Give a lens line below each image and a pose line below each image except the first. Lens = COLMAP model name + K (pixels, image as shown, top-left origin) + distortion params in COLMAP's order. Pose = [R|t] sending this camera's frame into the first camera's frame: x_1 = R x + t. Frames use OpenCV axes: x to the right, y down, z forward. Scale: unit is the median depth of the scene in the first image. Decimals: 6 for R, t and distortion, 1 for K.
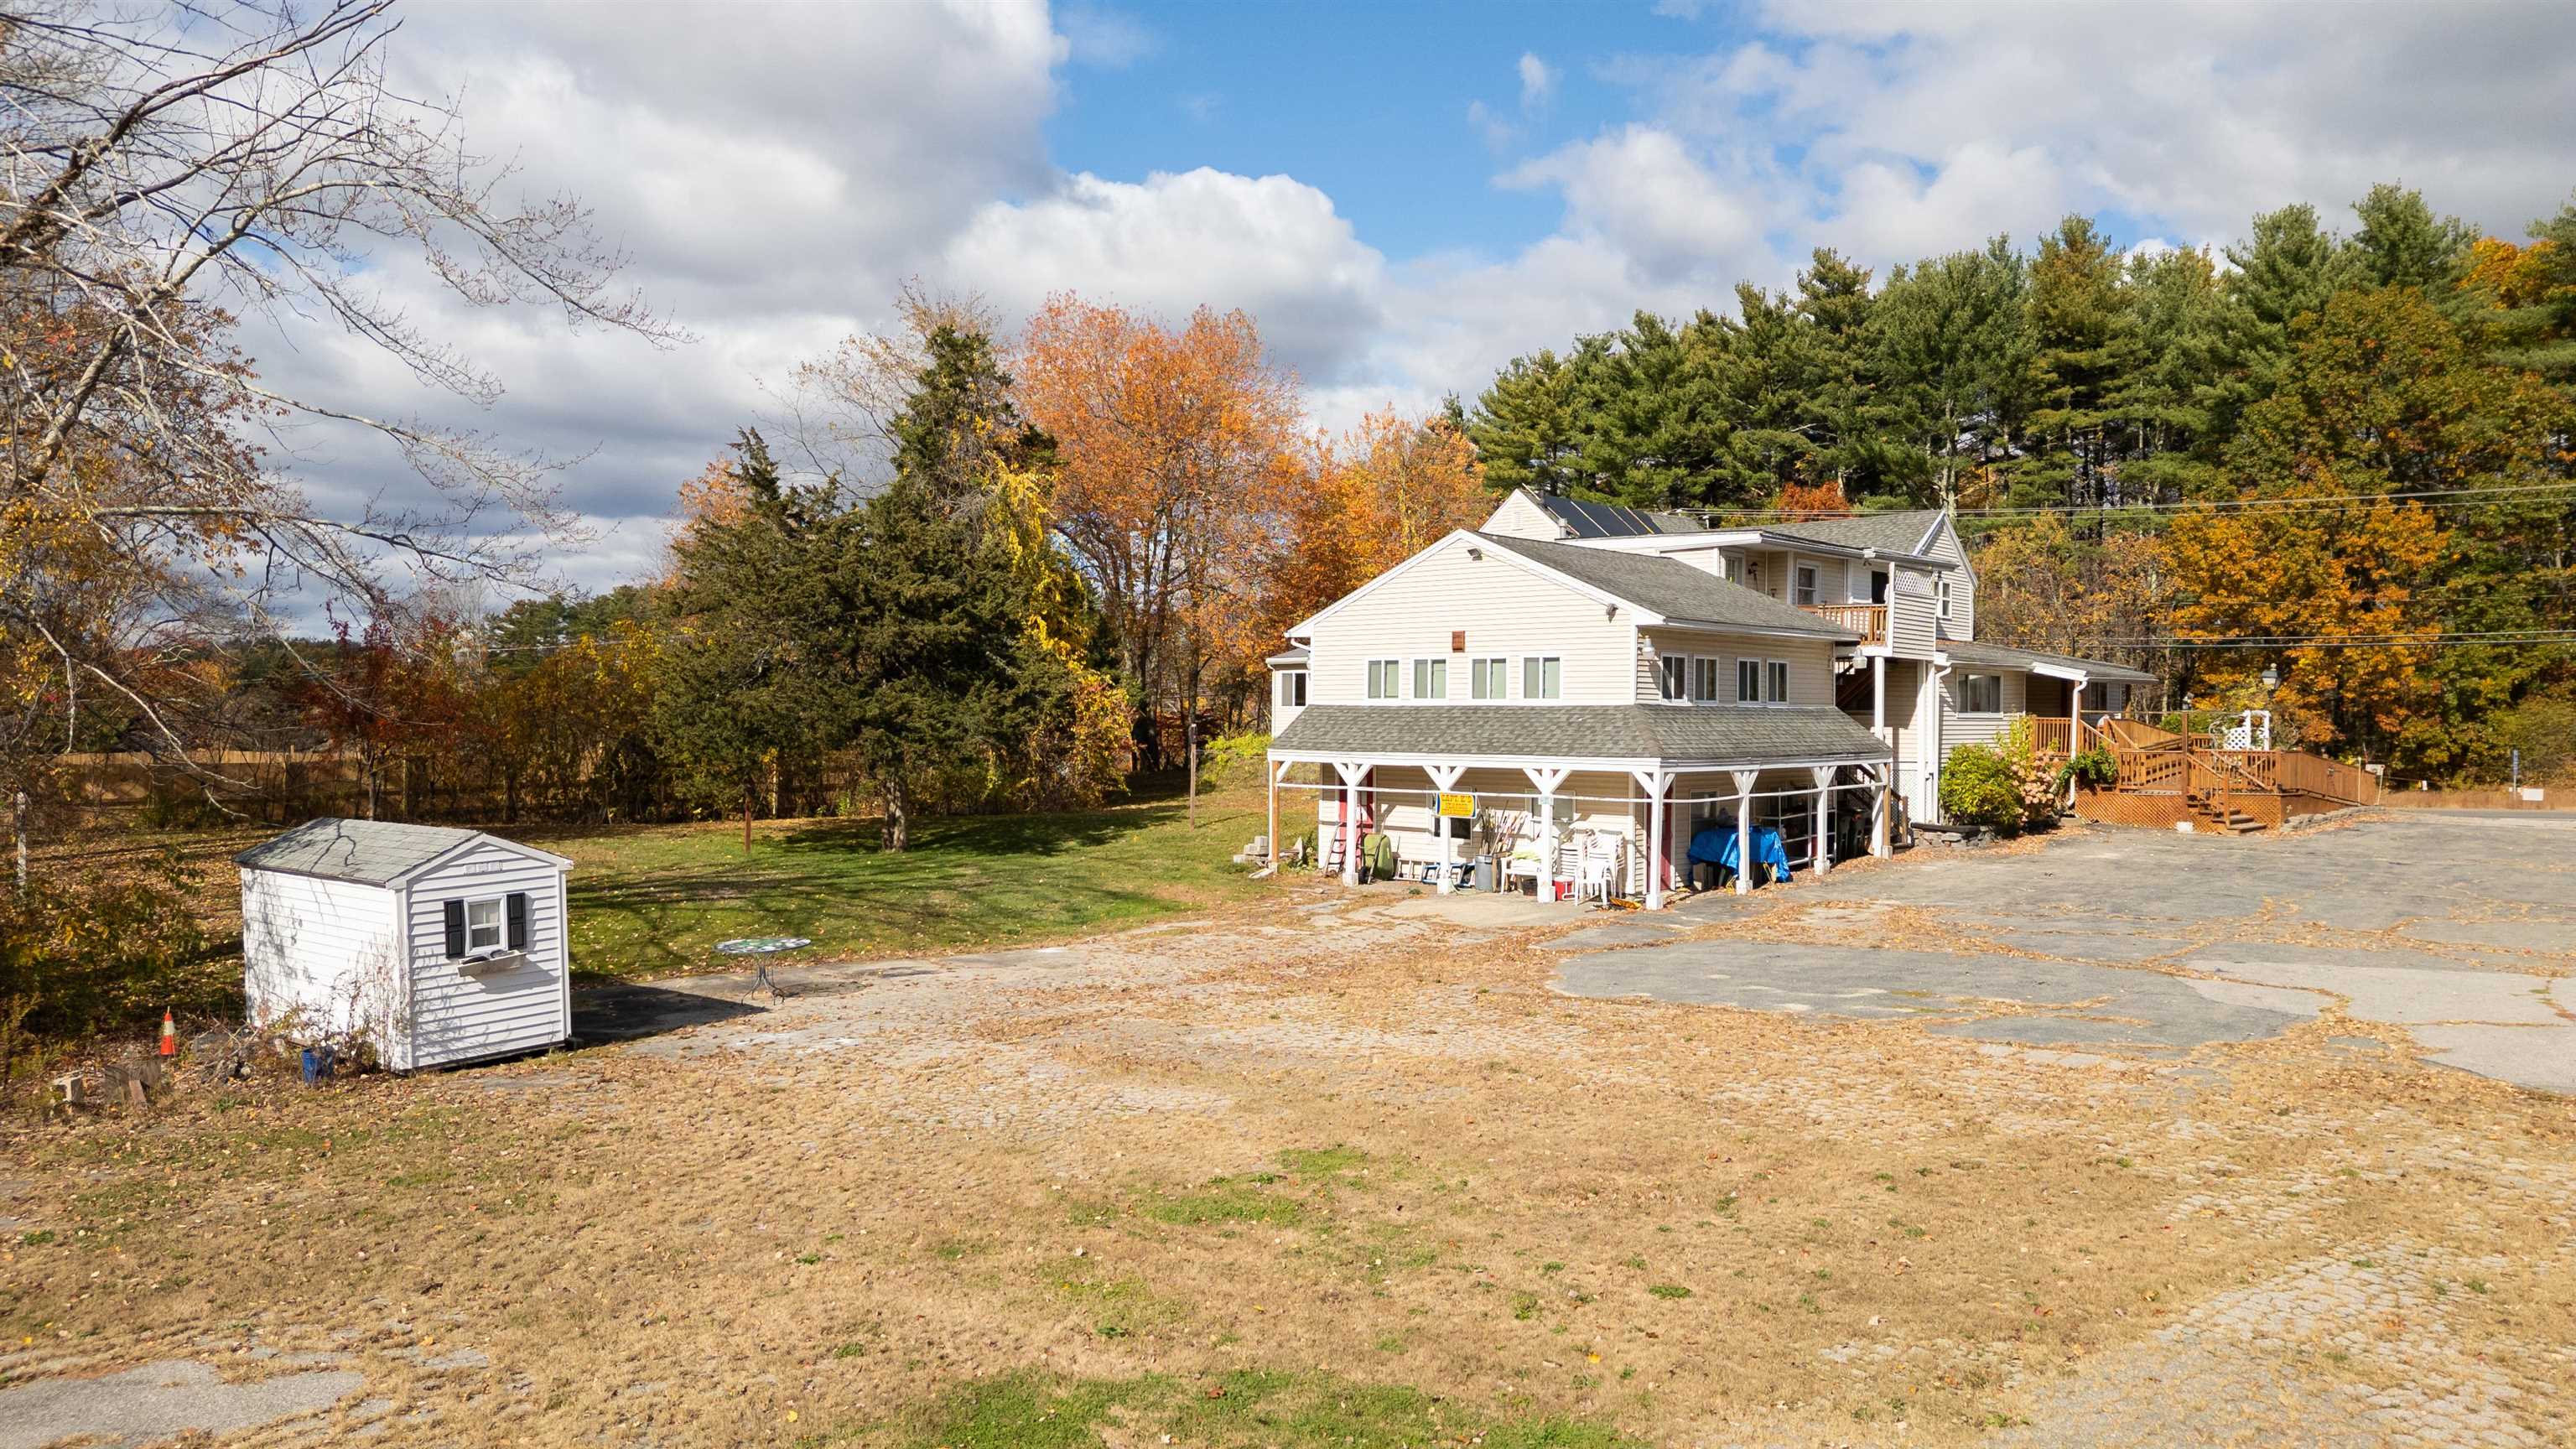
lens RADIAL K [[1794.0, 0, 1261.6], [0, 1794.0, 729.7], [0, 0, 1]] dist [0.062863, -0.078345]
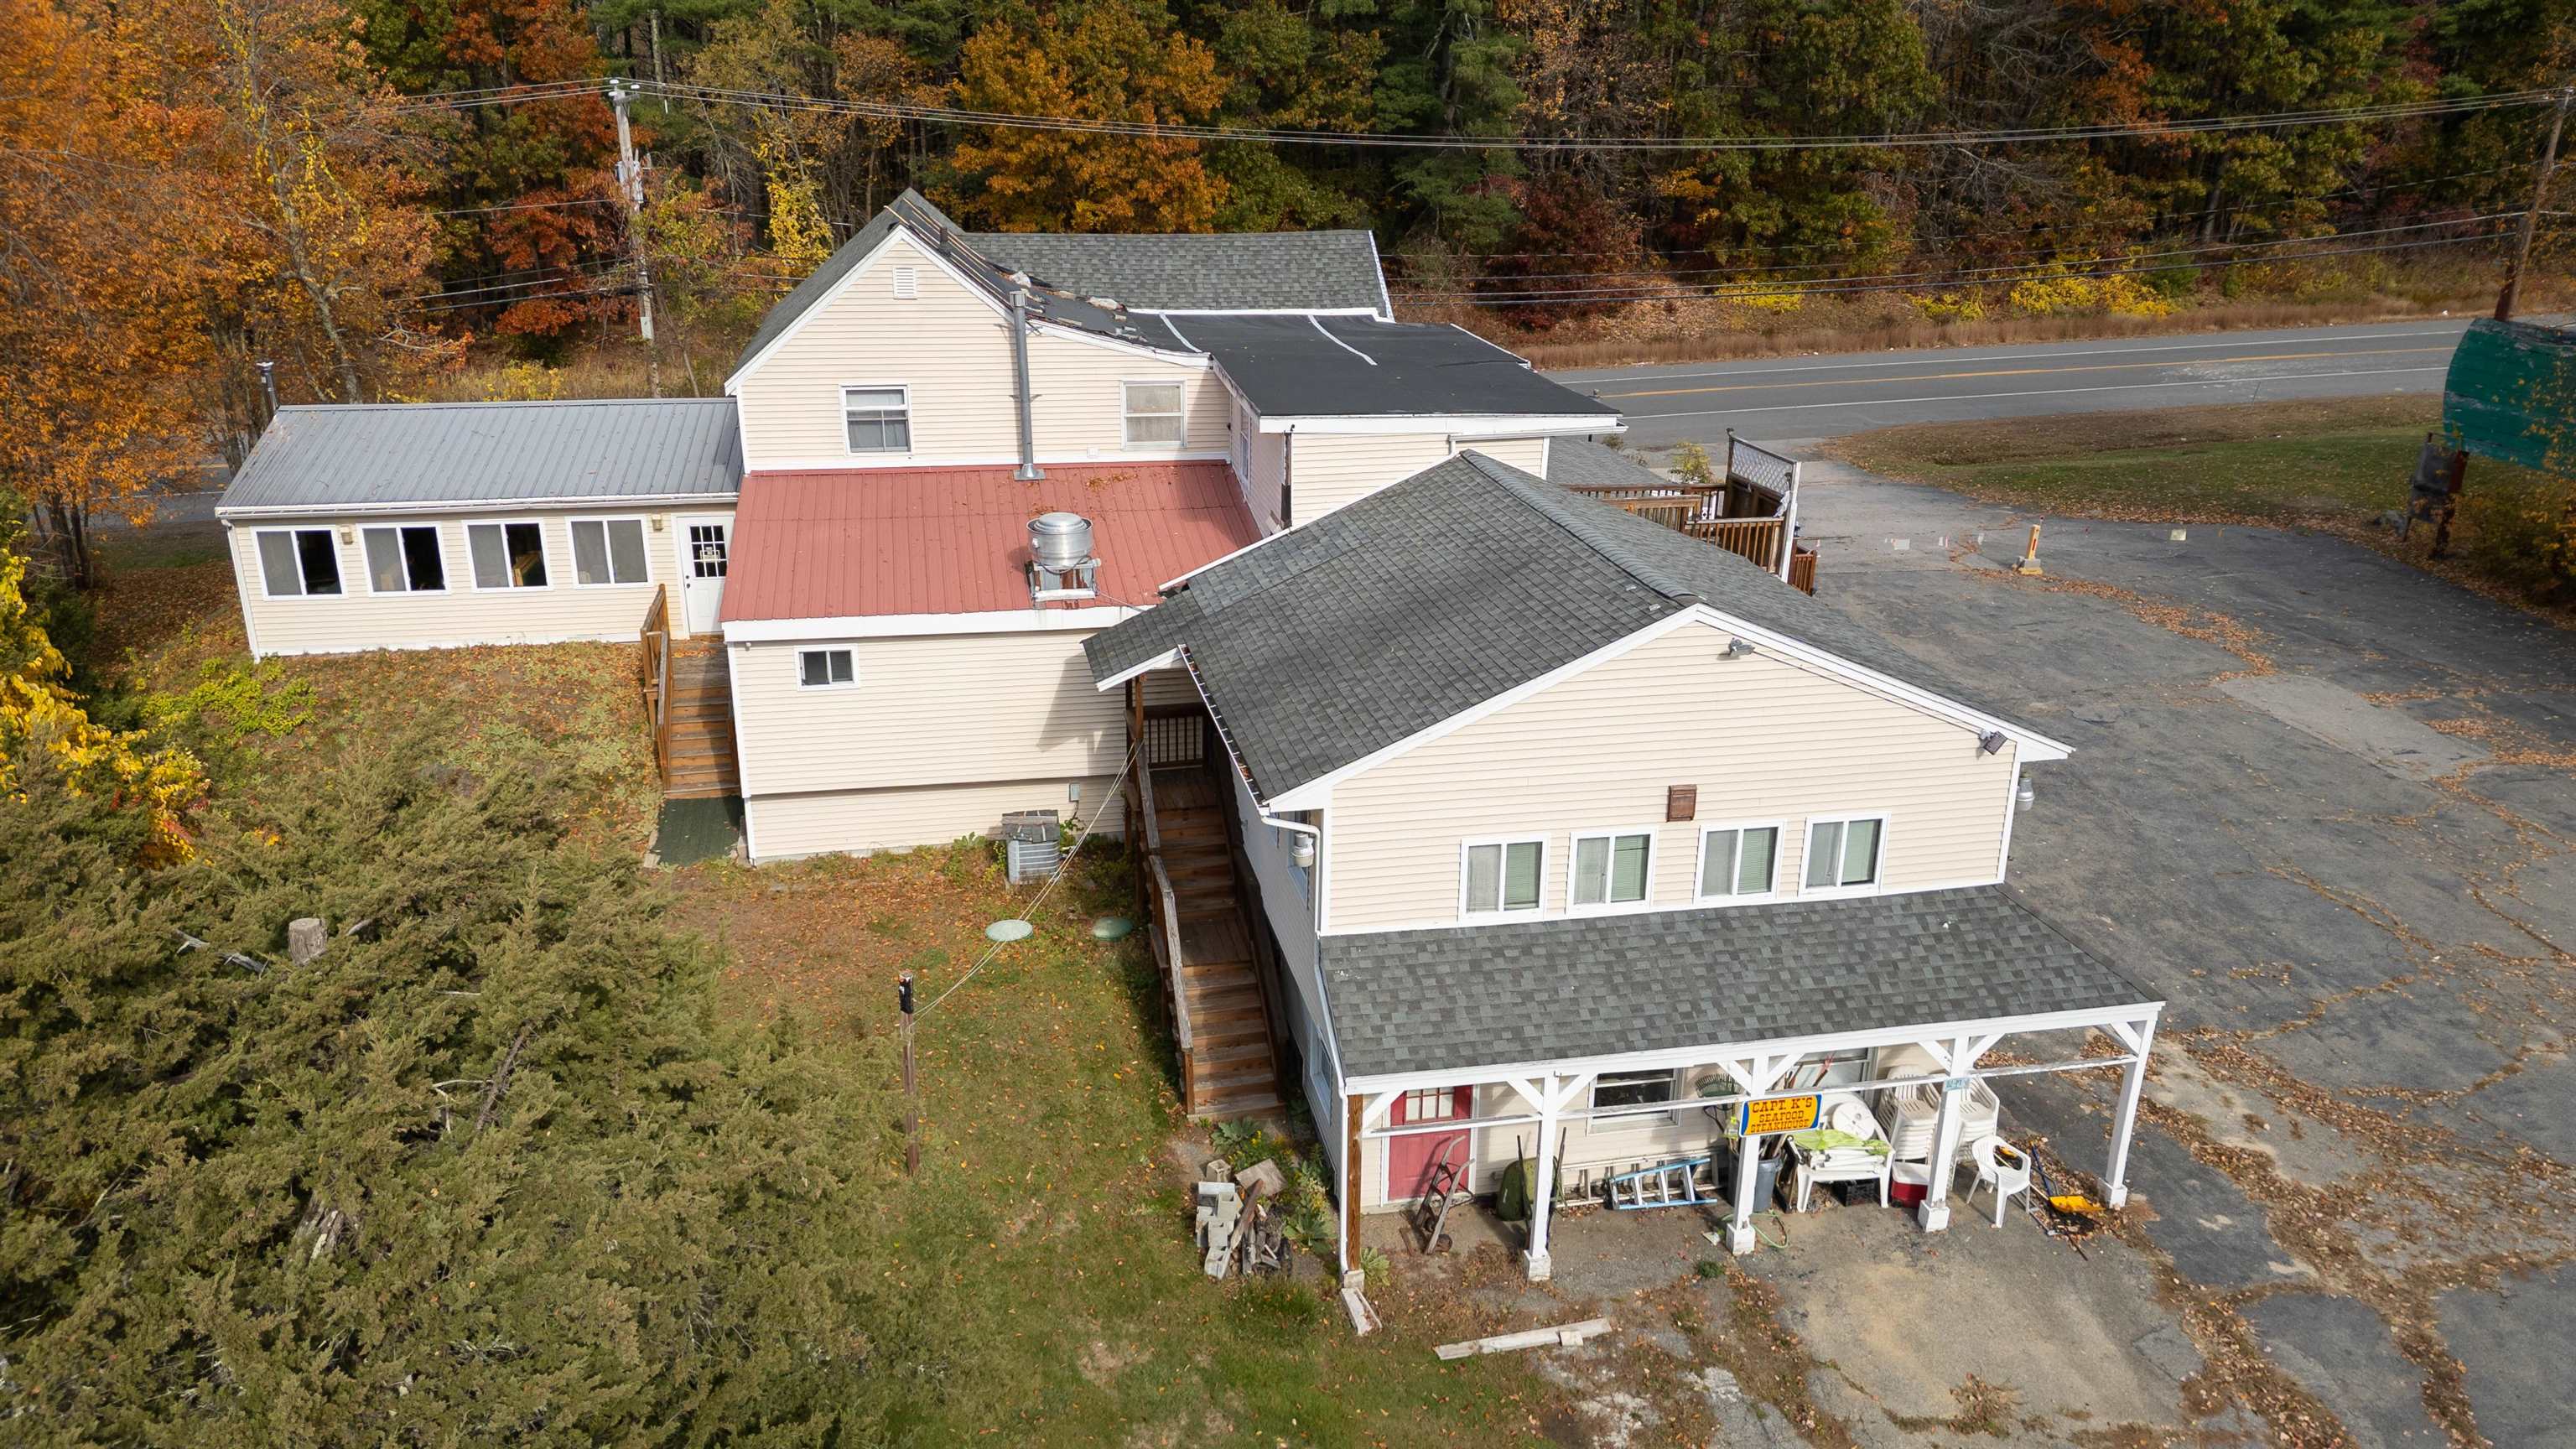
lens RADIAL K [[1792.9, 0, 1288.0], [0, 1792.9, 724.5], [0, 0, 1]] dist [0.080501, -0.076027]
pose [[0.584787, -0.281294, 0.760853, -0.164045], [0.000693, 0.938124, 0.346300, -0.116270], [-0.811186, -0.201984, 0.548798, 0.358719]]
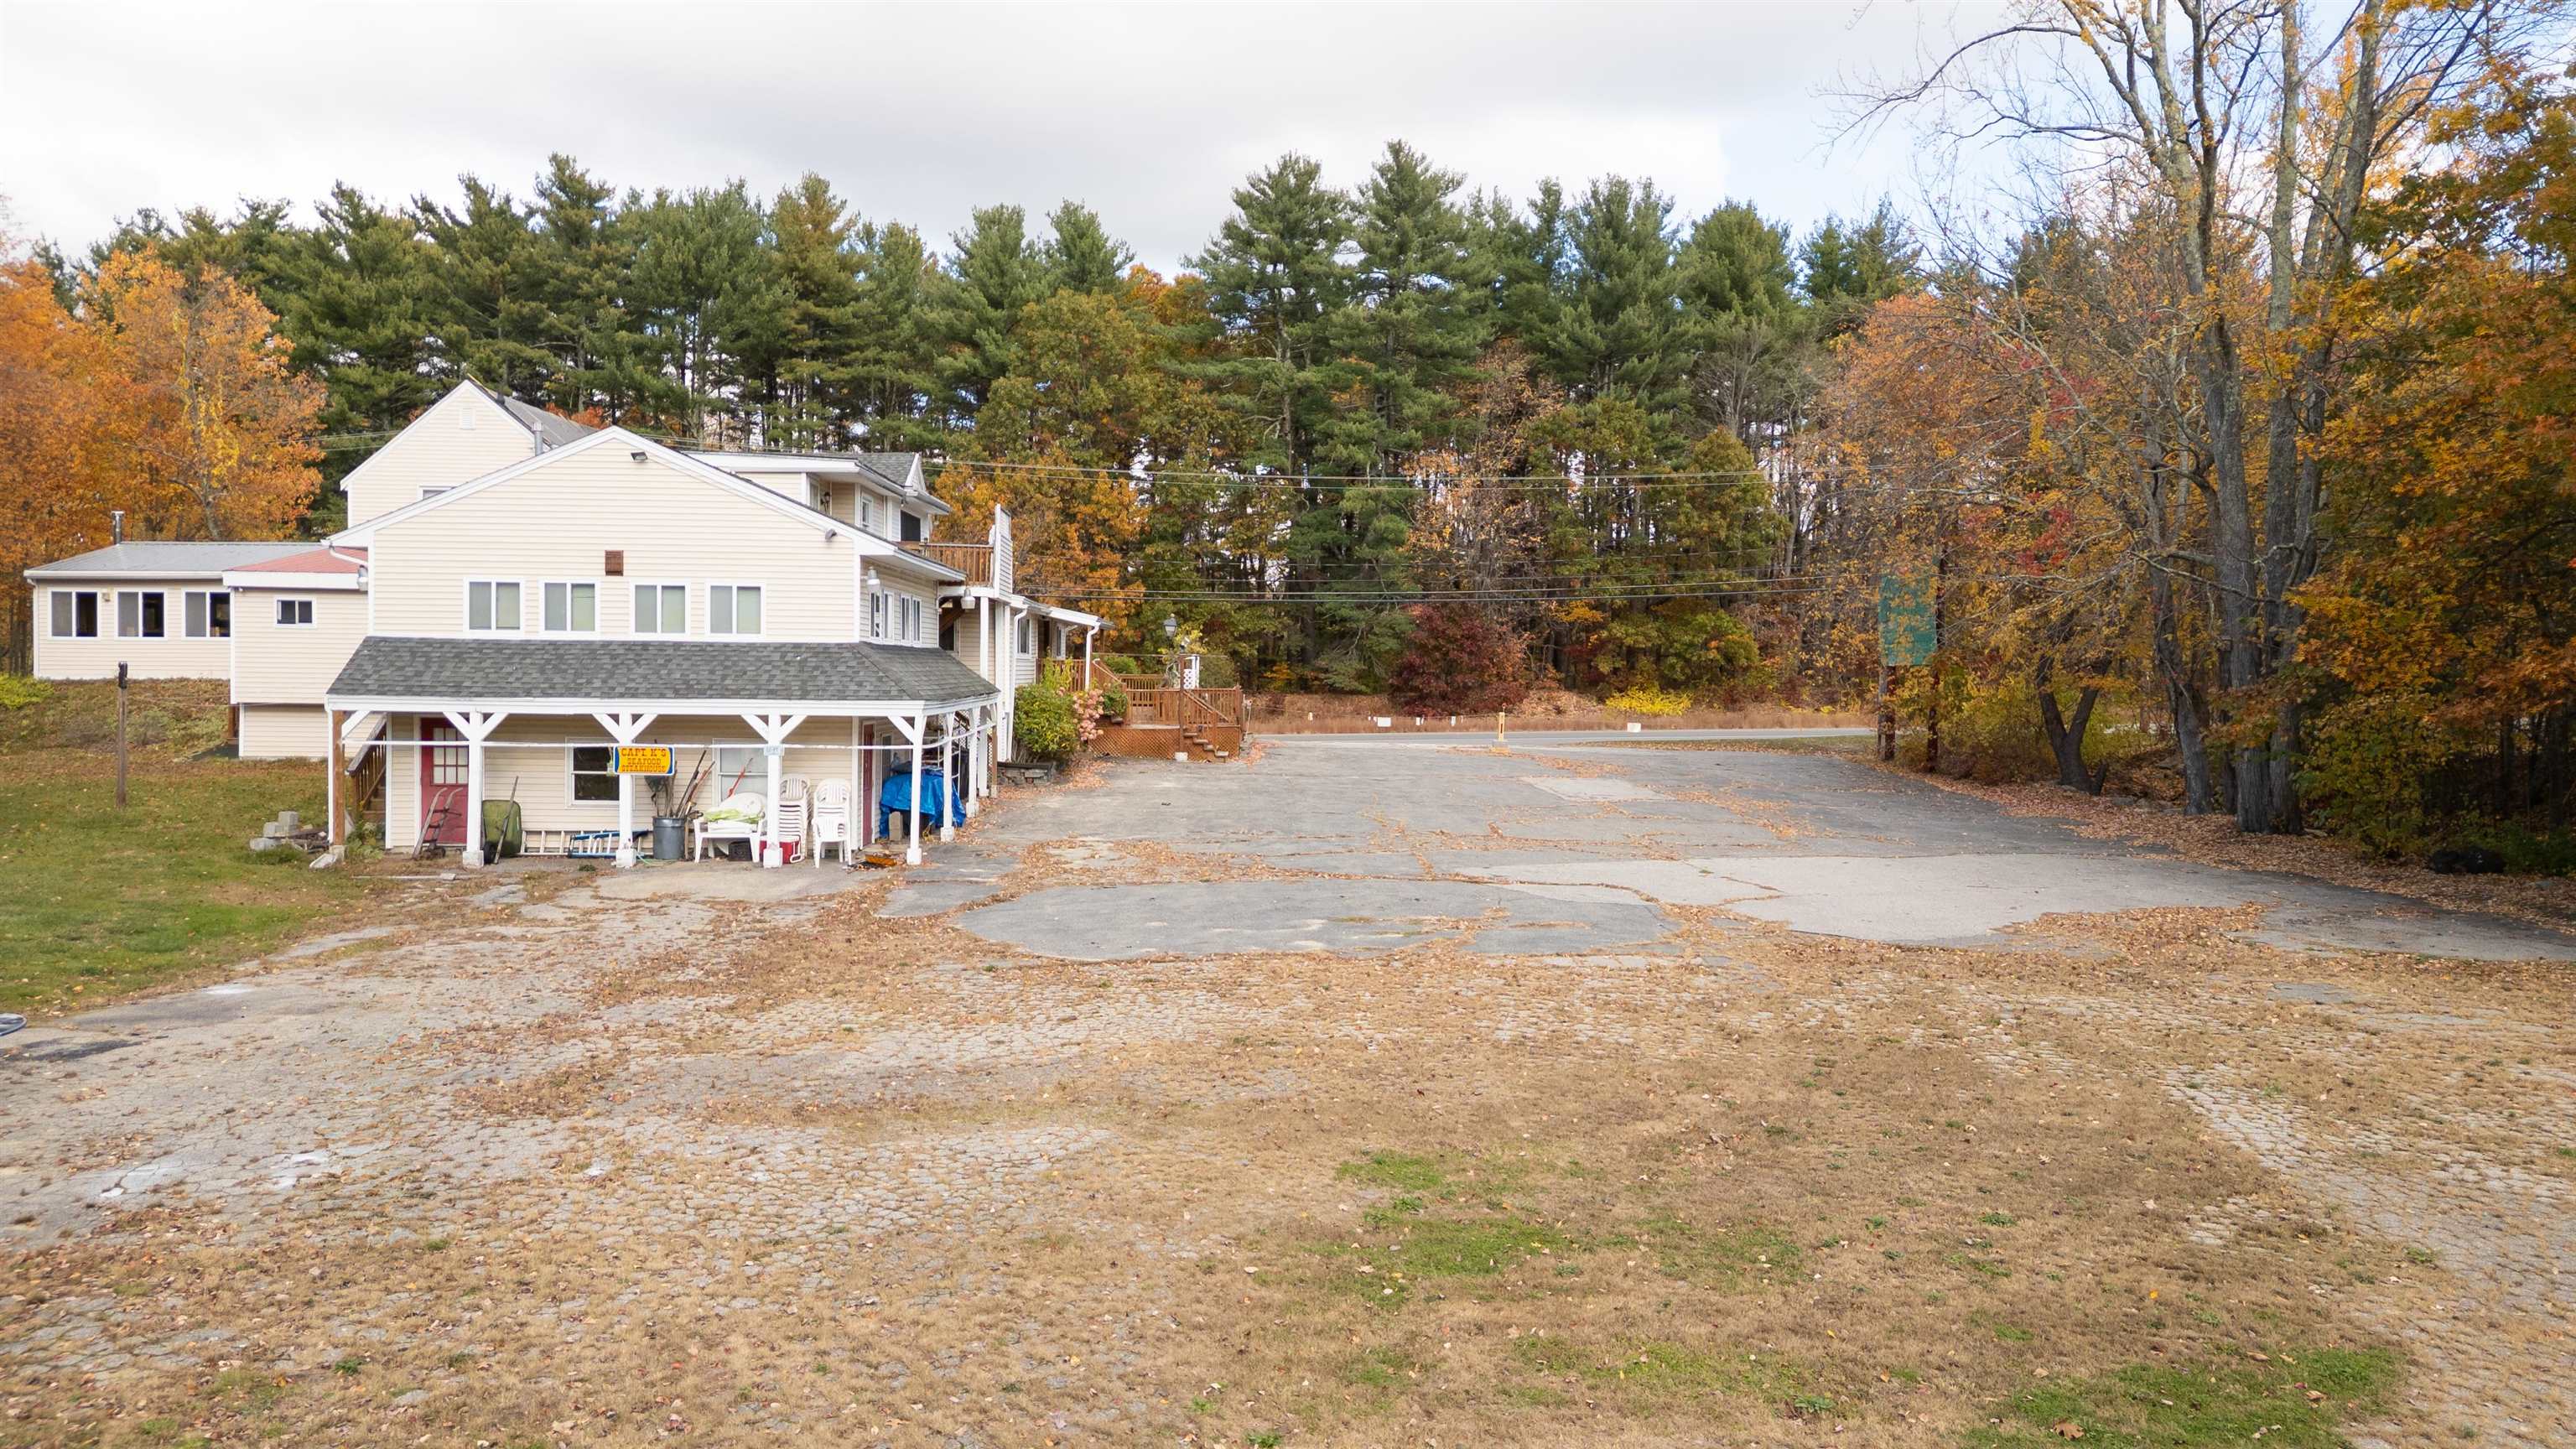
lens RADIAL K [[1792.9, 0, 1288.0], [0, 1792.9, 724.5], [0, 0, 1]] dist [0.080501, -0.076027]
pose [[0.712752, -0.019794, 0.701137, -0.114578], [-0.001034, 0.999571, 0.029270, 0.000265], [-0.701415, -0.021587, 0.712426, 0.082411]]
